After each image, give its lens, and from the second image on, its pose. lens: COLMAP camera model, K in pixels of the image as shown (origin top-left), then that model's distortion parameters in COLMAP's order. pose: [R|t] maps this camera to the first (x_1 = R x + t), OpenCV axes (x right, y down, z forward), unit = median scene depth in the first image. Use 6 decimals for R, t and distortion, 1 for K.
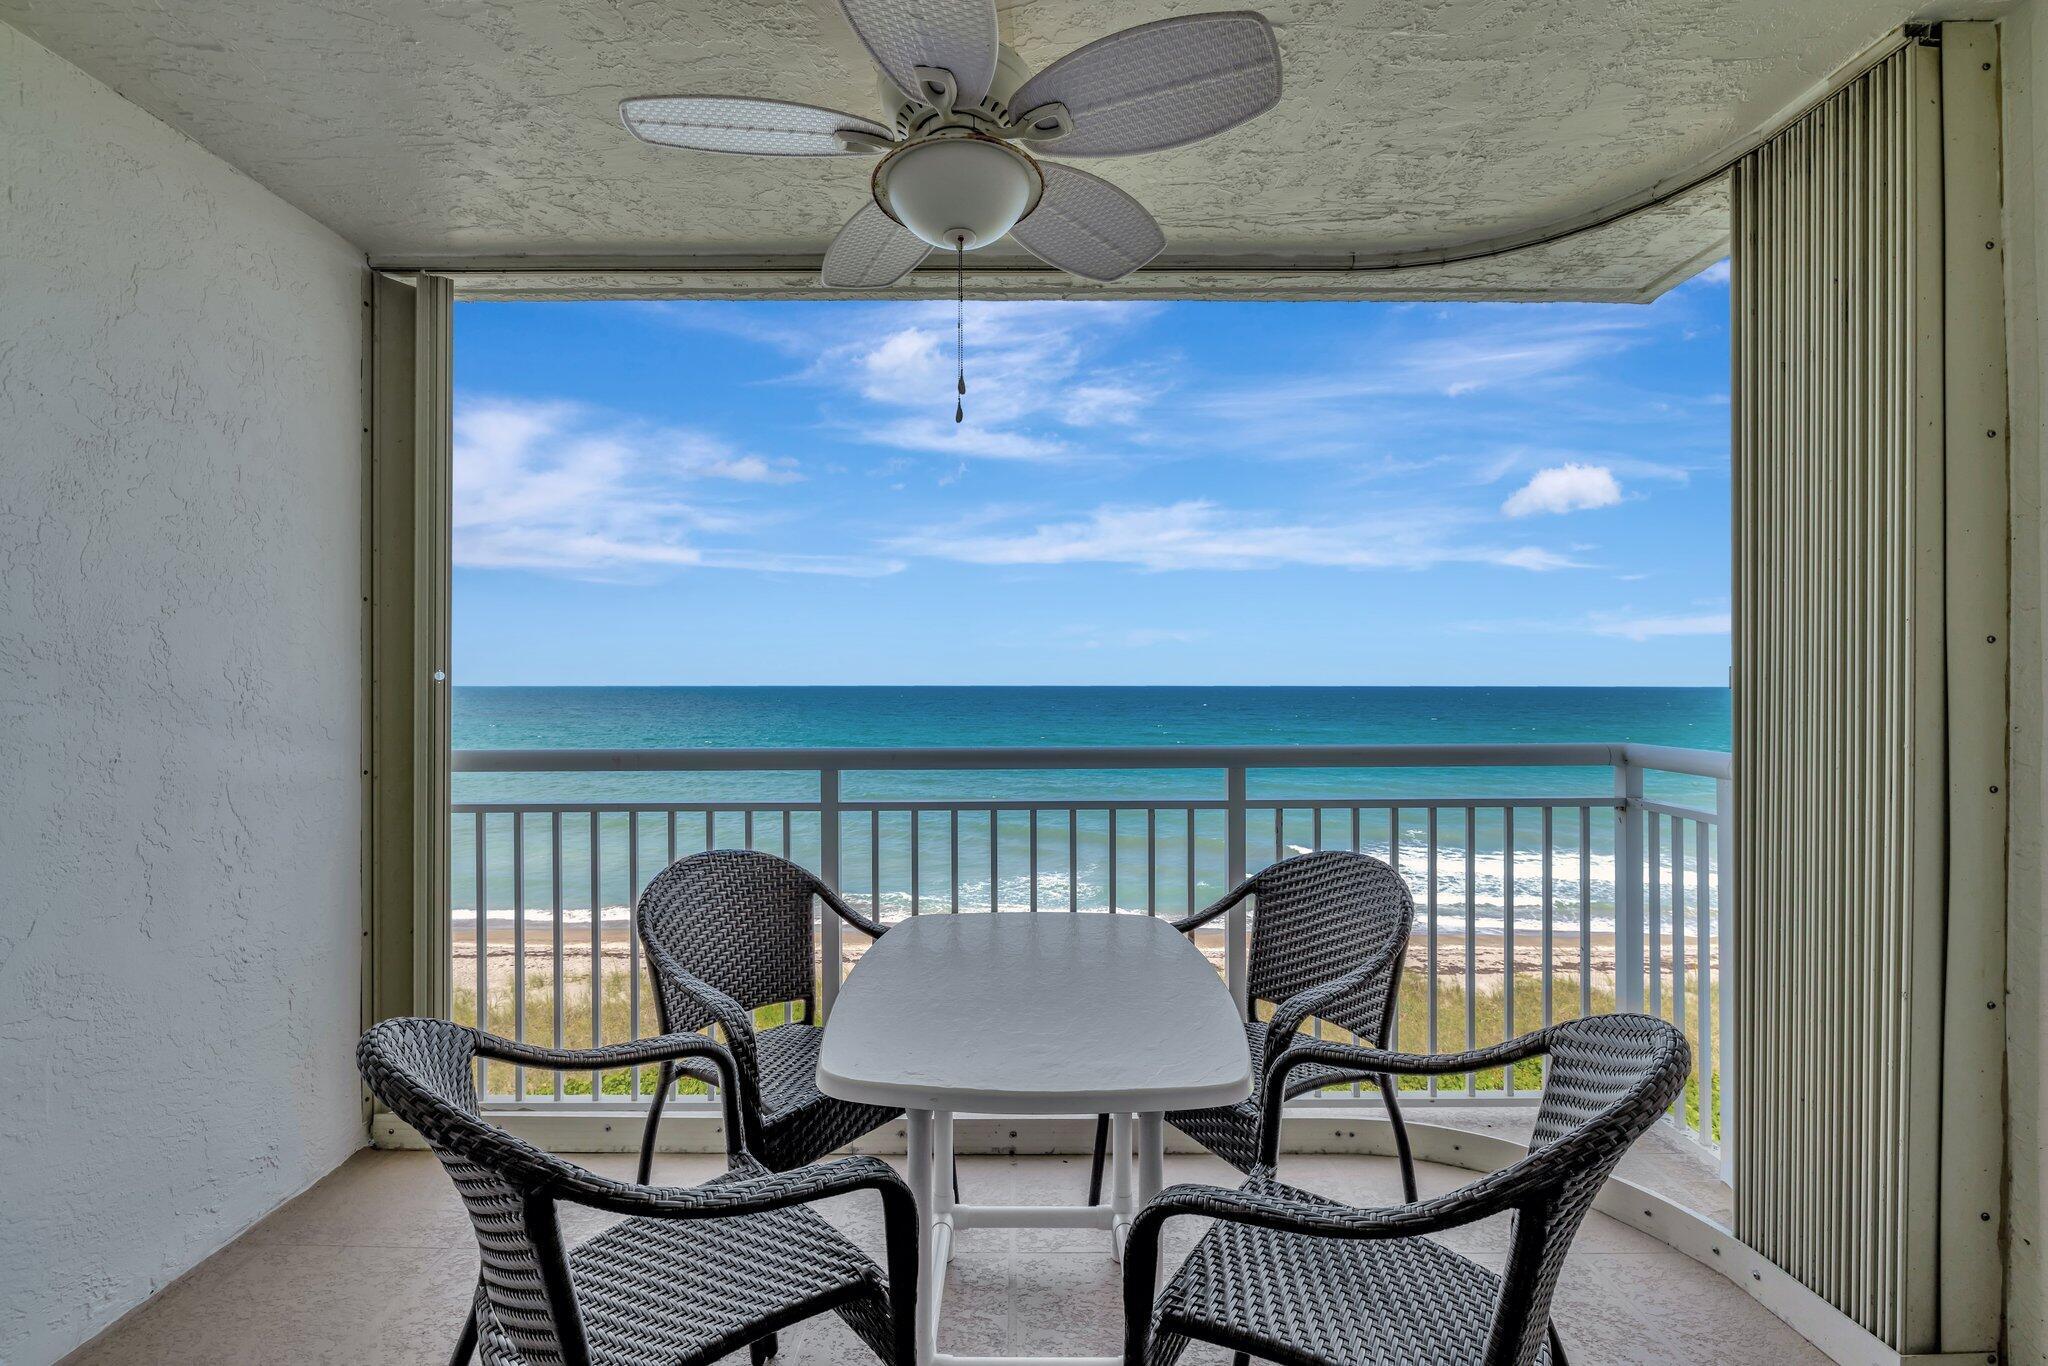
lens RADIAL K [[881.7, 0, 1020.2], [0, 881.7, 679.4], [0, 0, 1]] dist [0.000209, 0.000487]
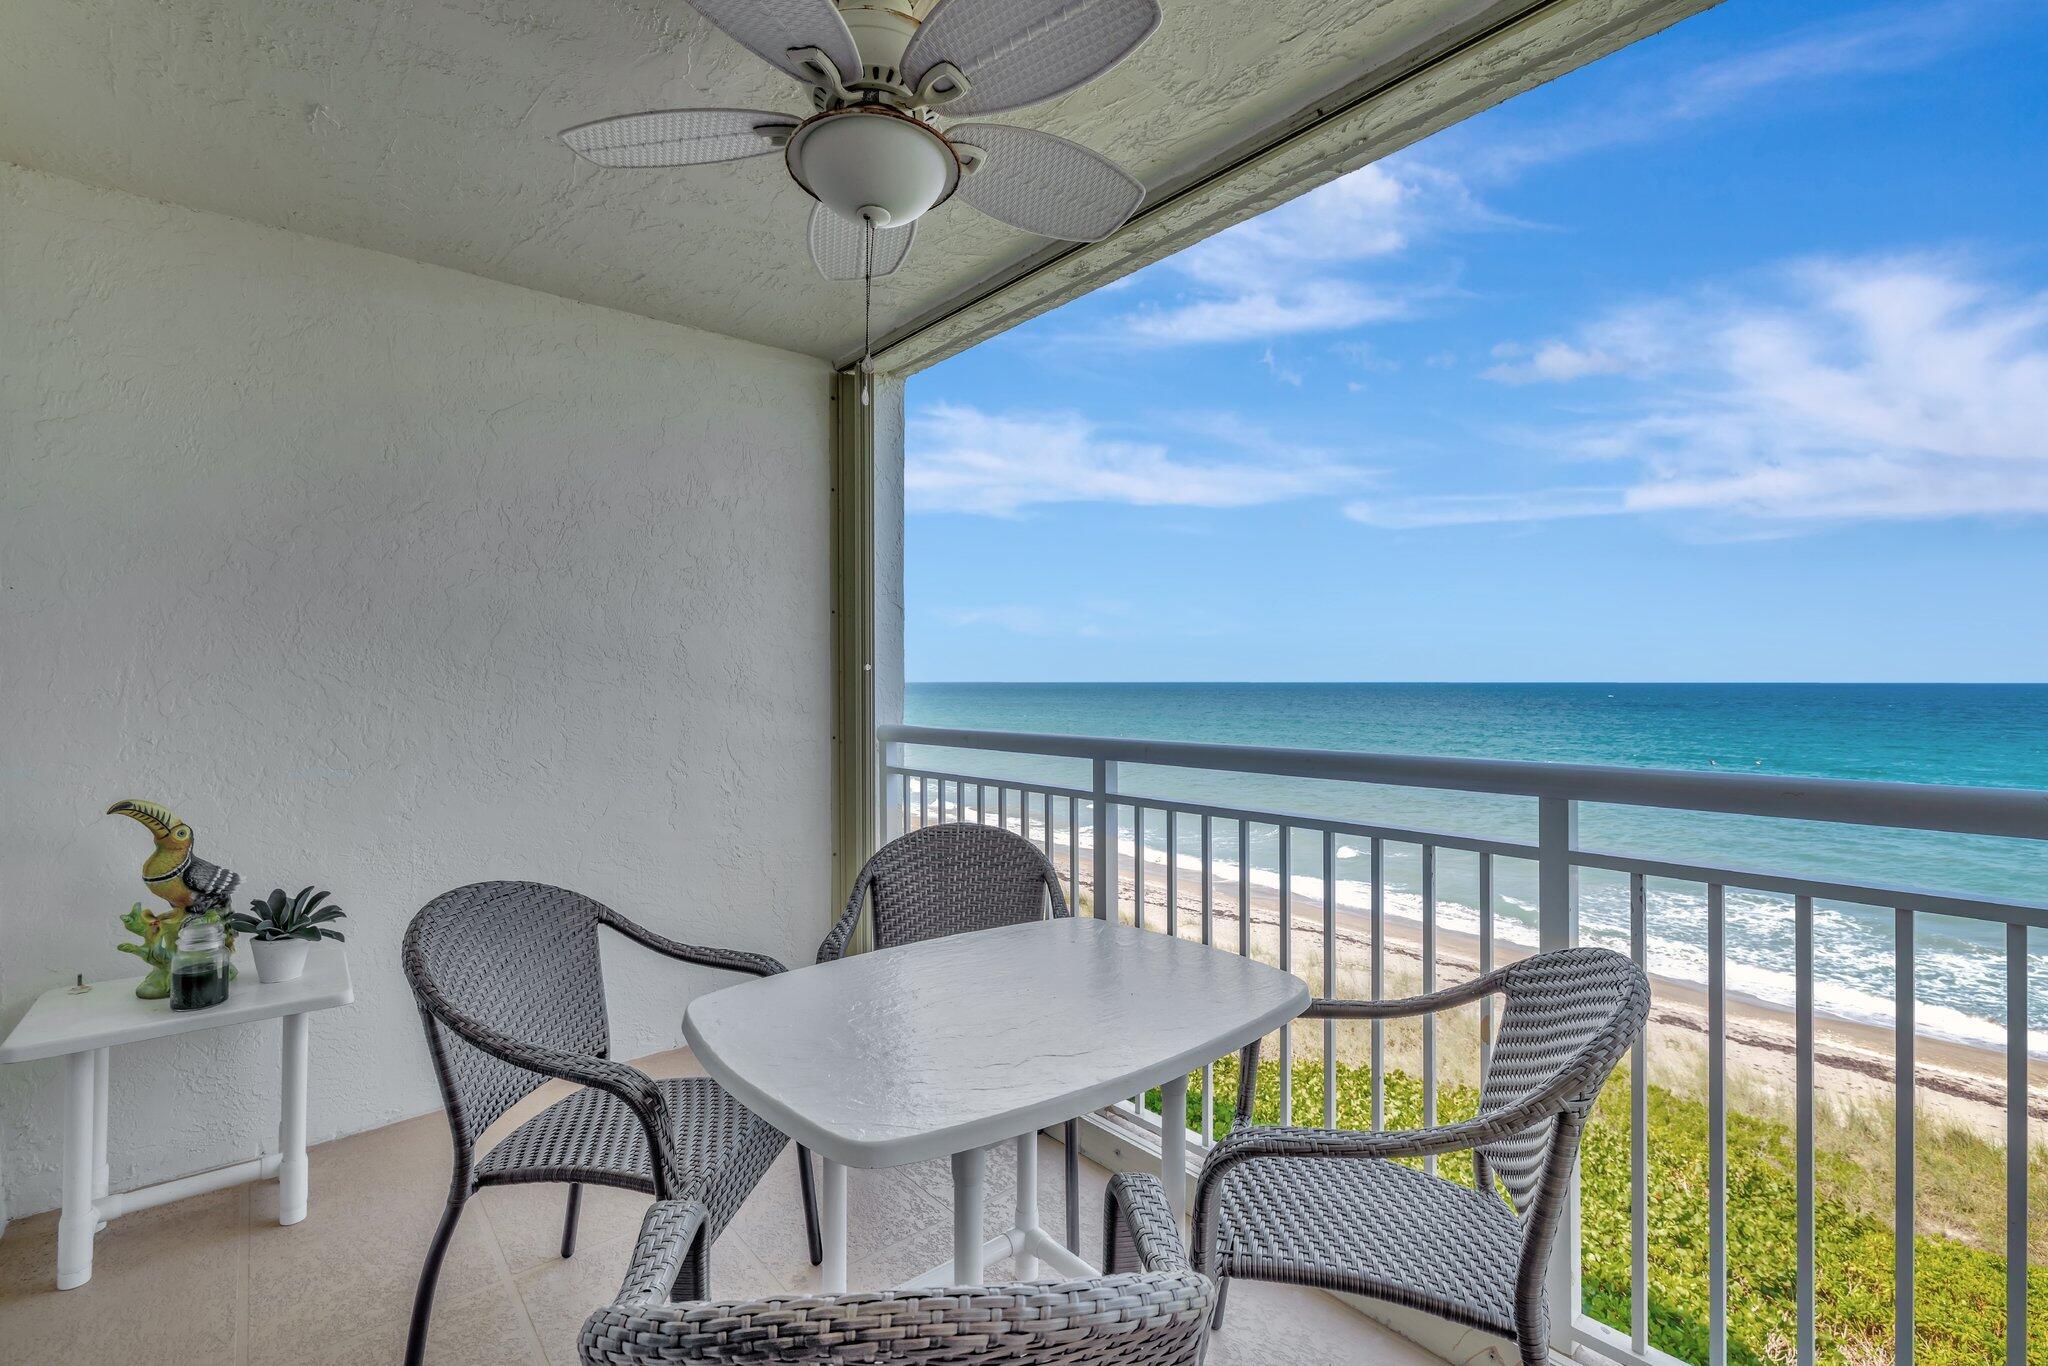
lens RADIAL K [[903.5, 0, 1024.0], [0, 903.5, 683.0], [0, 0, 1]] dist [0.000729, 0.000229]
pose [[0.655394, 0.002611, -0.755283, 0.537728], [0.003742, 0.999971, 0.006704, 0.011282], [0.755278, -0.007220, 0.655365, 0.306363]]
